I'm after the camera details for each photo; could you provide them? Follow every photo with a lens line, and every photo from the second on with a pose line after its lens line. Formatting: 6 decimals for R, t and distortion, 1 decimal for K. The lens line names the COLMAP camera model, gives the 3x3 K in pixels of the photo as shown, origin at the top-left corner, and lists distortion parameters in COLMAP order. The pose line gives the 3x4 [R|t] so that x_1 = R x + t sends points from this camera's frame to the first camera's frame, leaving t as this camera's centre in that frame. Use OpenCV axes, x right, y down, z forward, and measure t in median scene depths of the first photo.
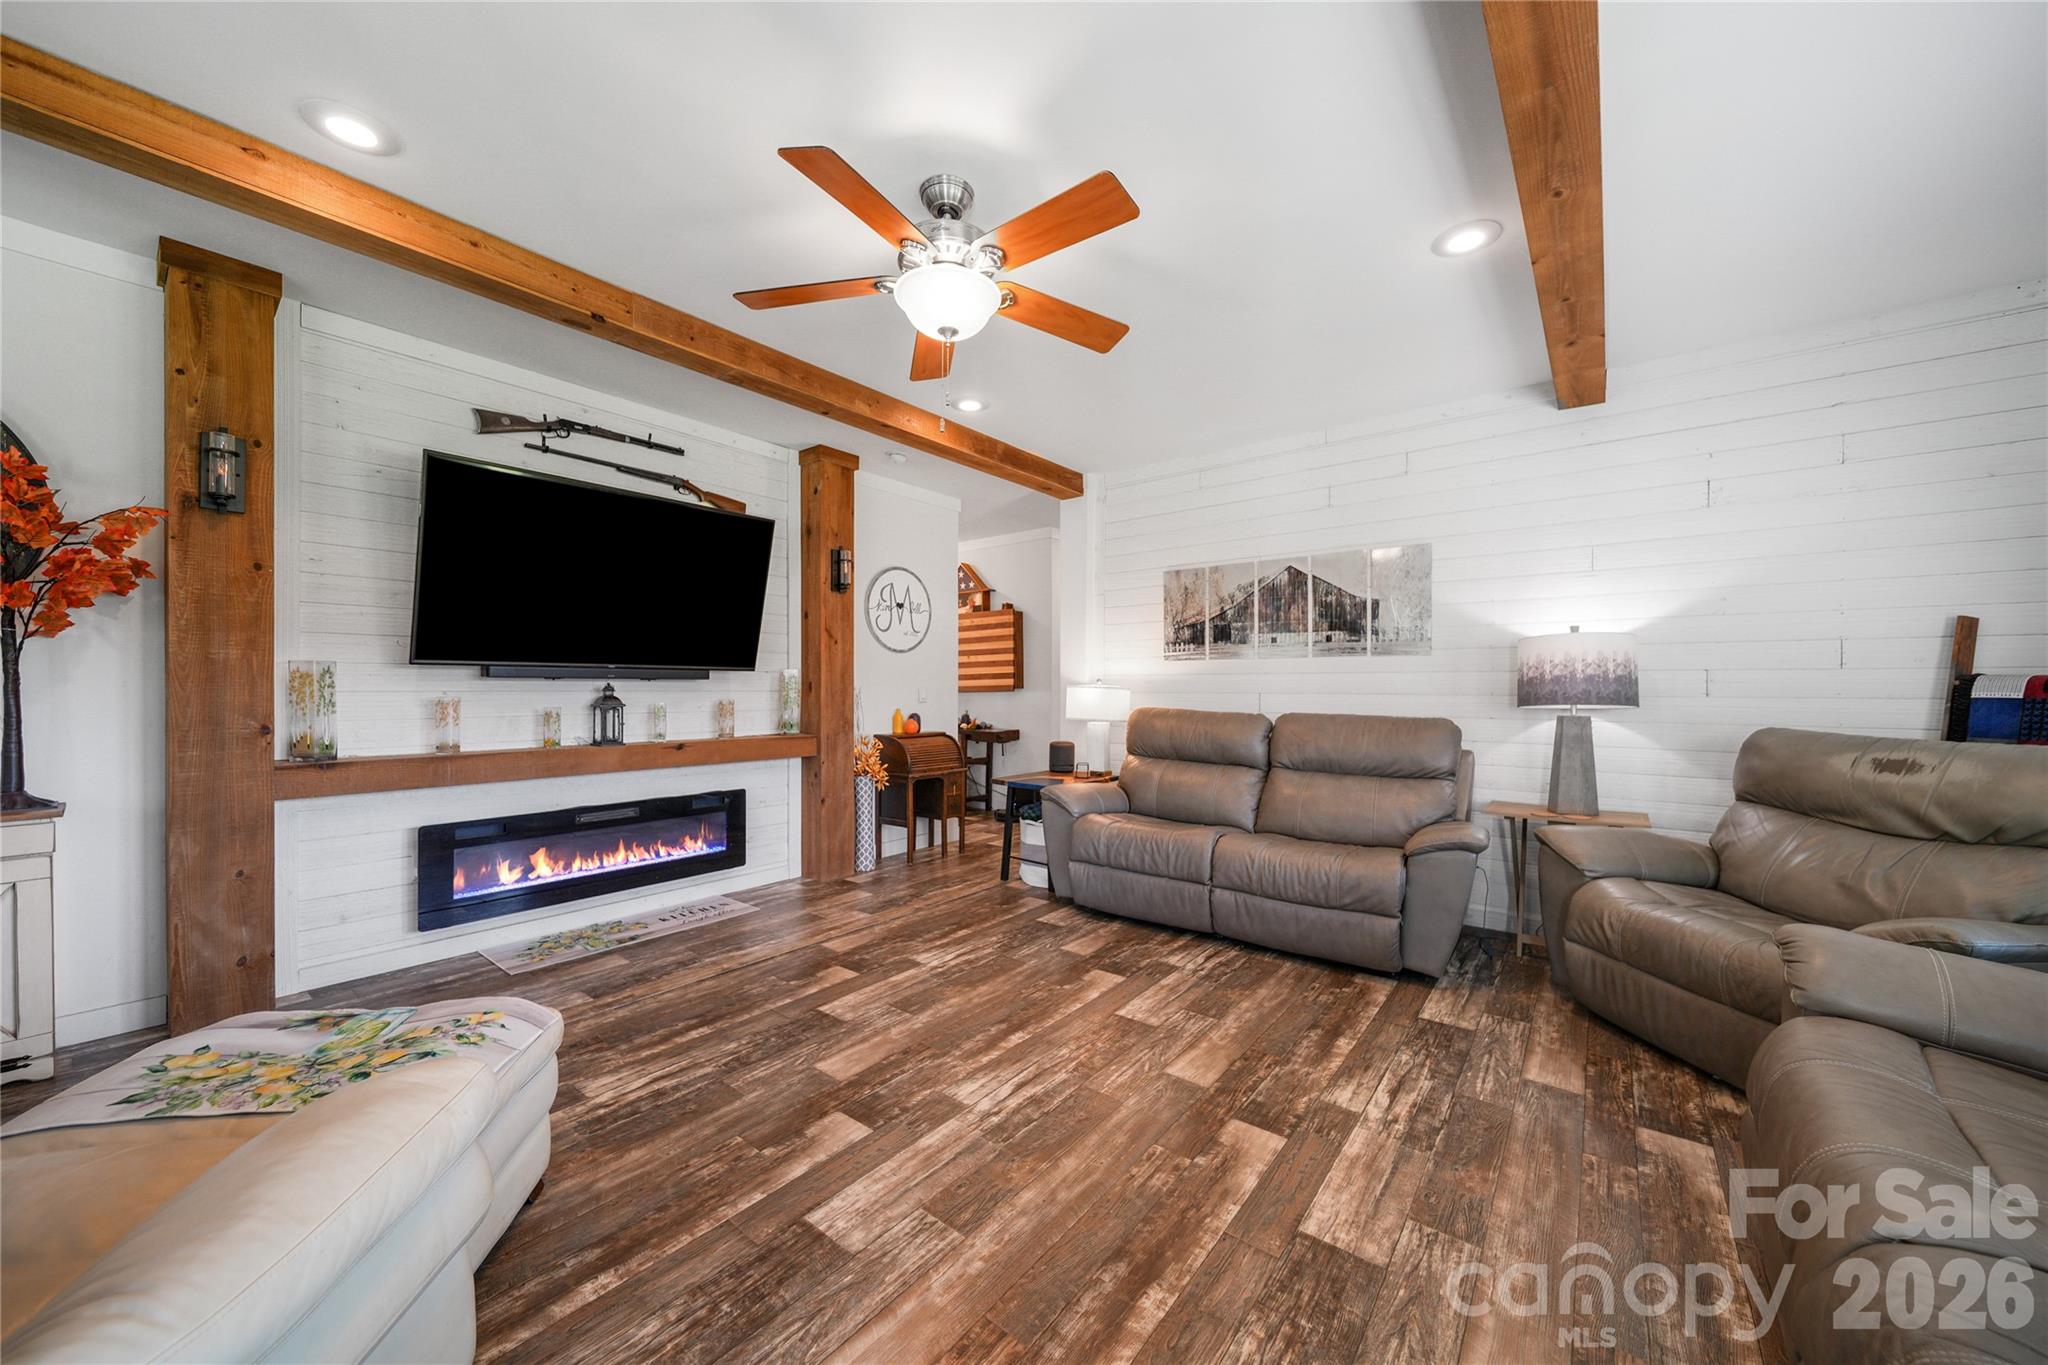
lens RADIAL K [[730.6, 0, 1028.5], [0, 730.6, 692.8], [0, 0, 1]] dist [0.000134, -0.000092]
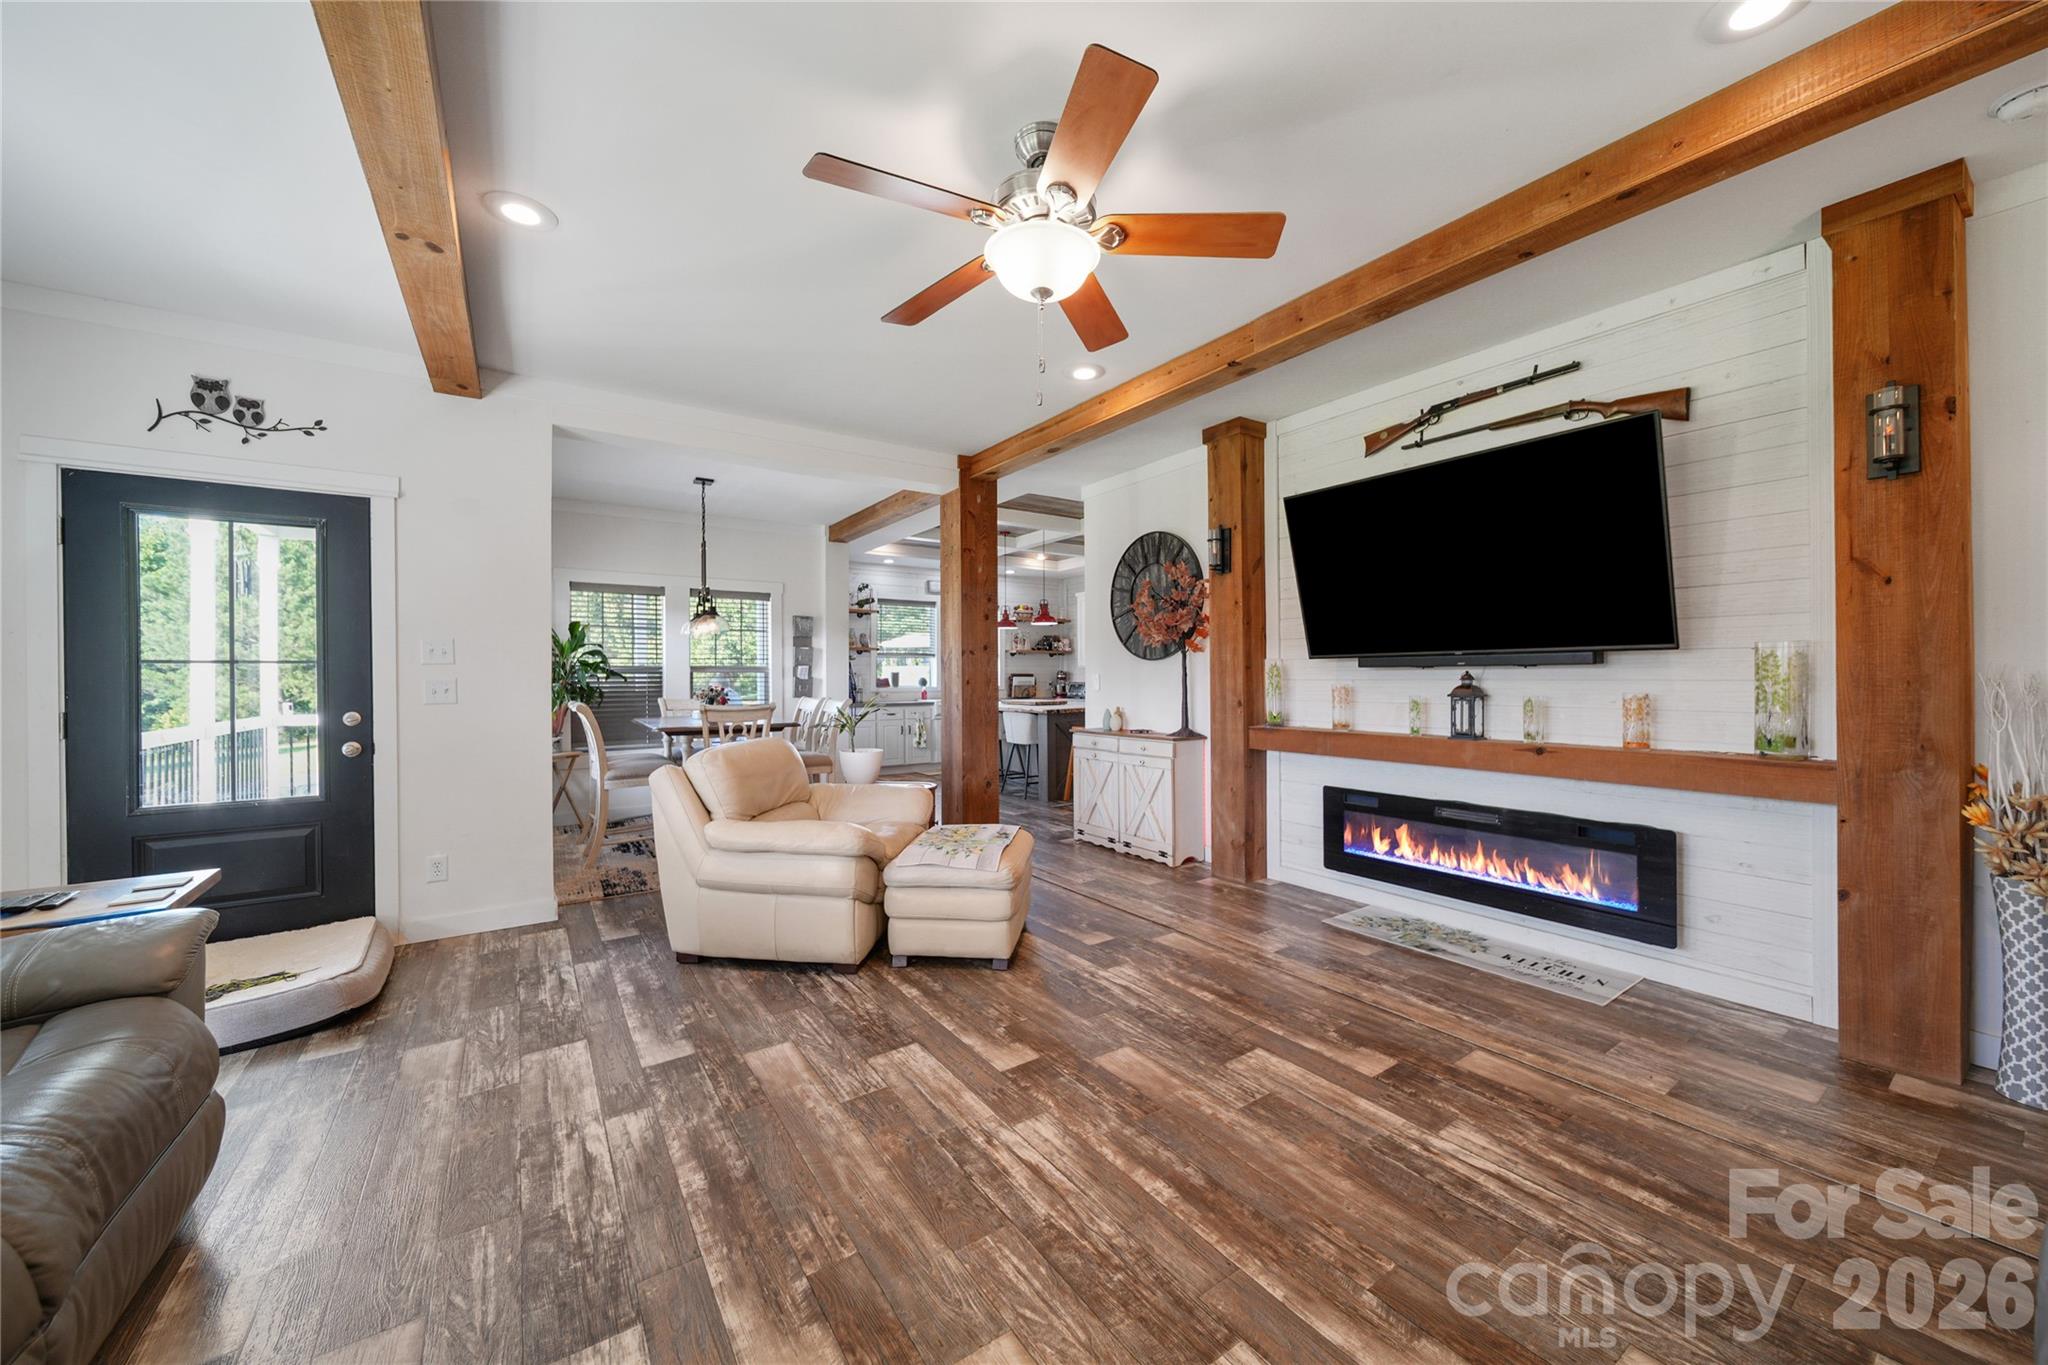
lens RADIAL K [[742.9, 0, 1034.4], [0, 742.9, 679.2], [0, 0, 1]] dist [0.000457, -0.000104]
pose [[-0.291927, 0.001611, -0.956439, 0.531273], [-0.001423, 0.999997, 0.002118, -0.004948], [0.956440, 0.001979, -0.291923, 0.847660]]
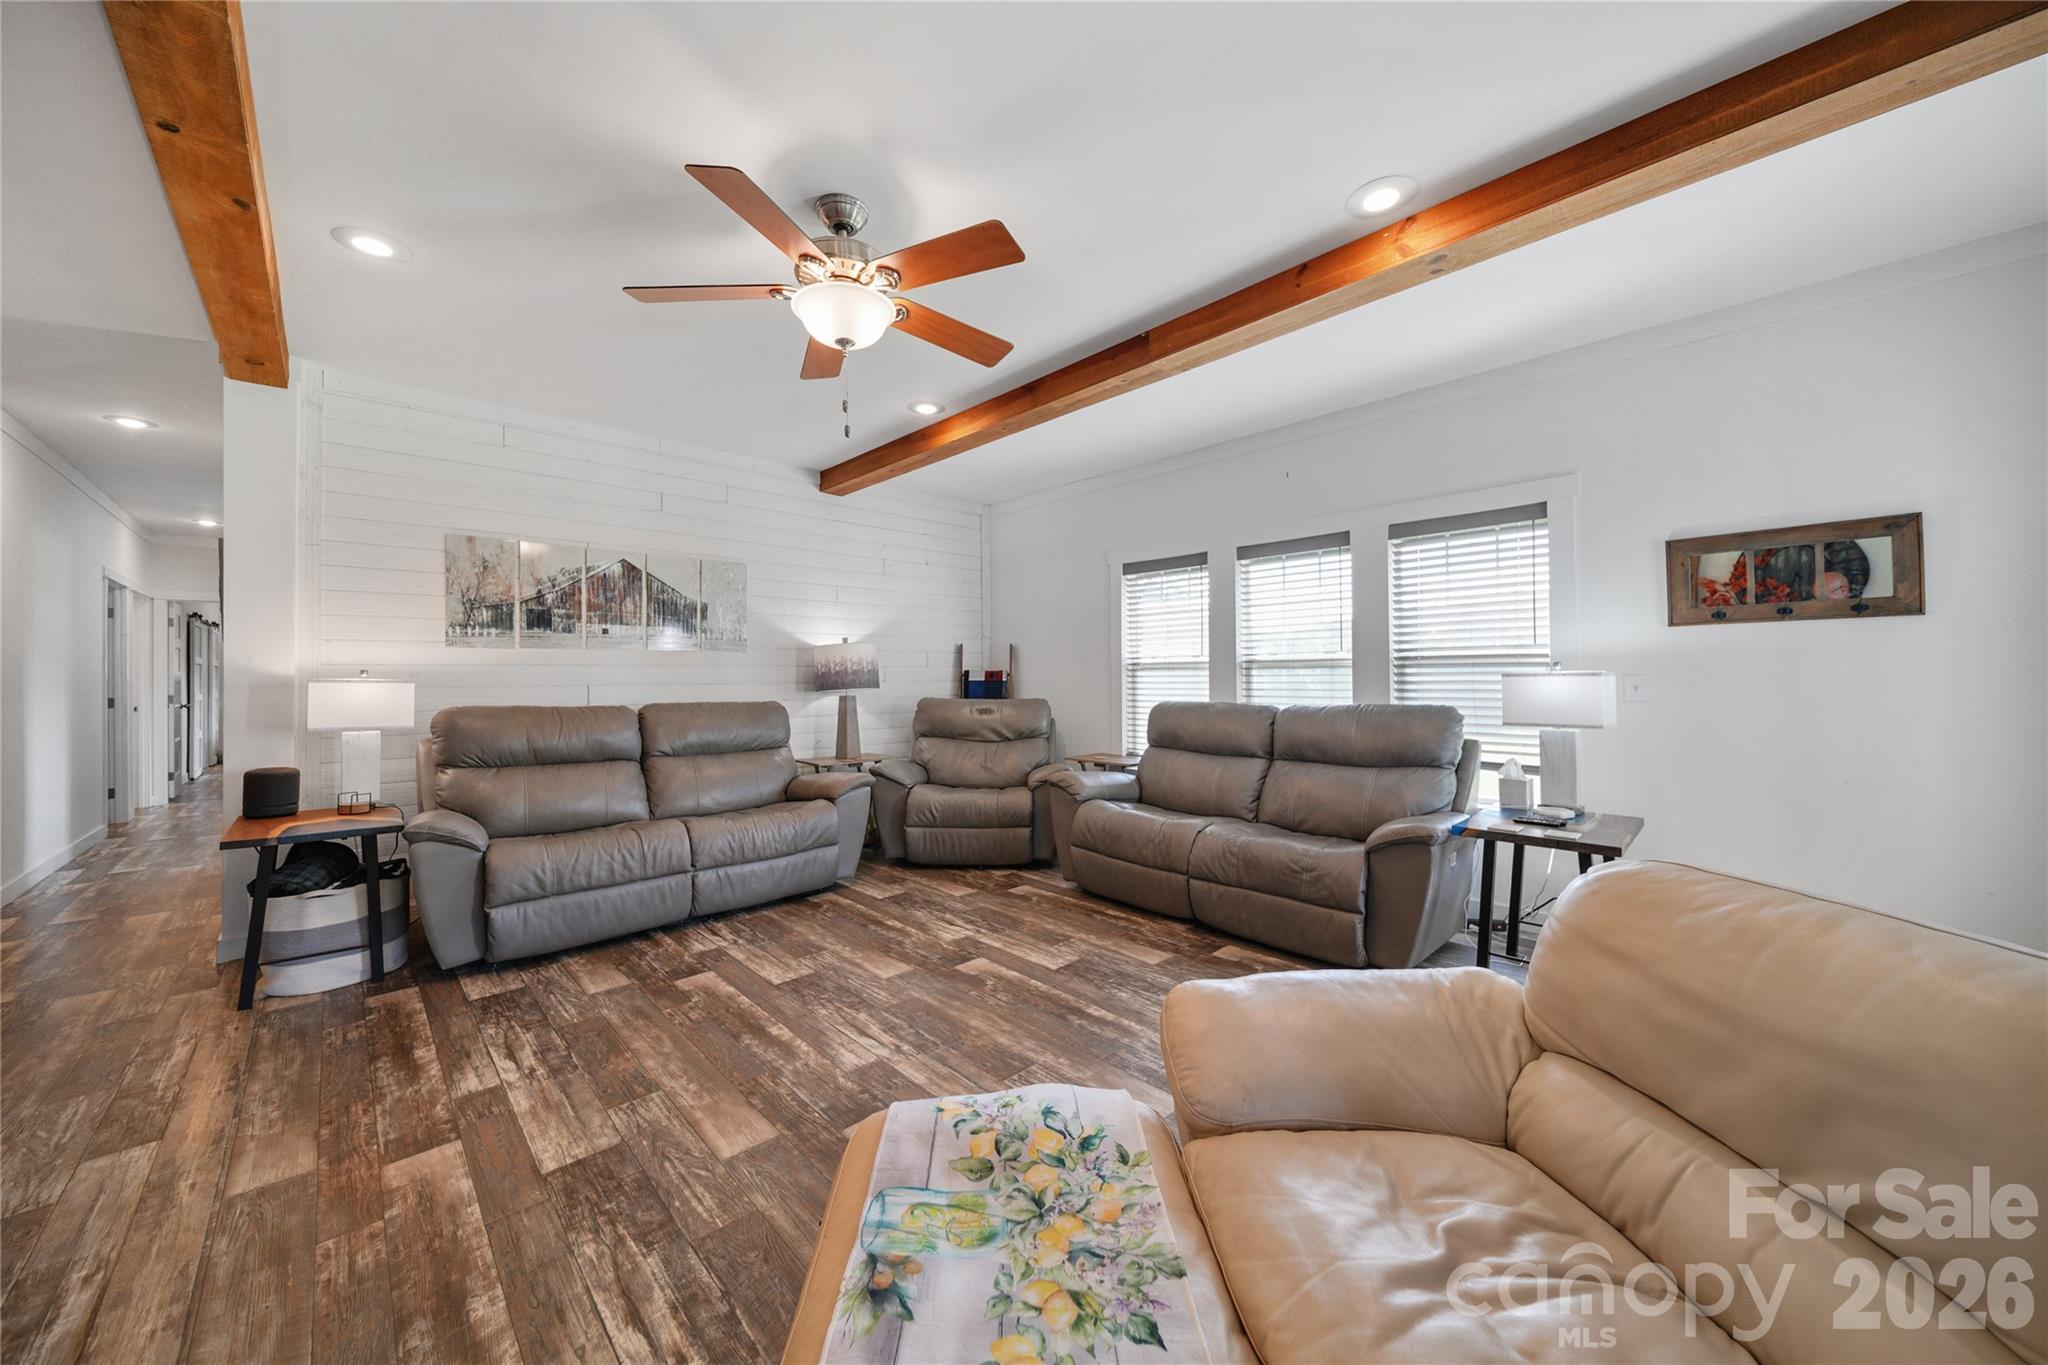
lens RADIAL K [[727.9, 0, 1033.9], [0, 727.9, 675.1], [0, 0, 1]] dist [-0.000011, -0.000270]
pose [[0.137685, -0.003061, 0.990471, -0.740228], [0.014020, 0.999901, 0.001141, -0.008414], [-0.990377, 0.013730, 0.137714, 0.395536]]
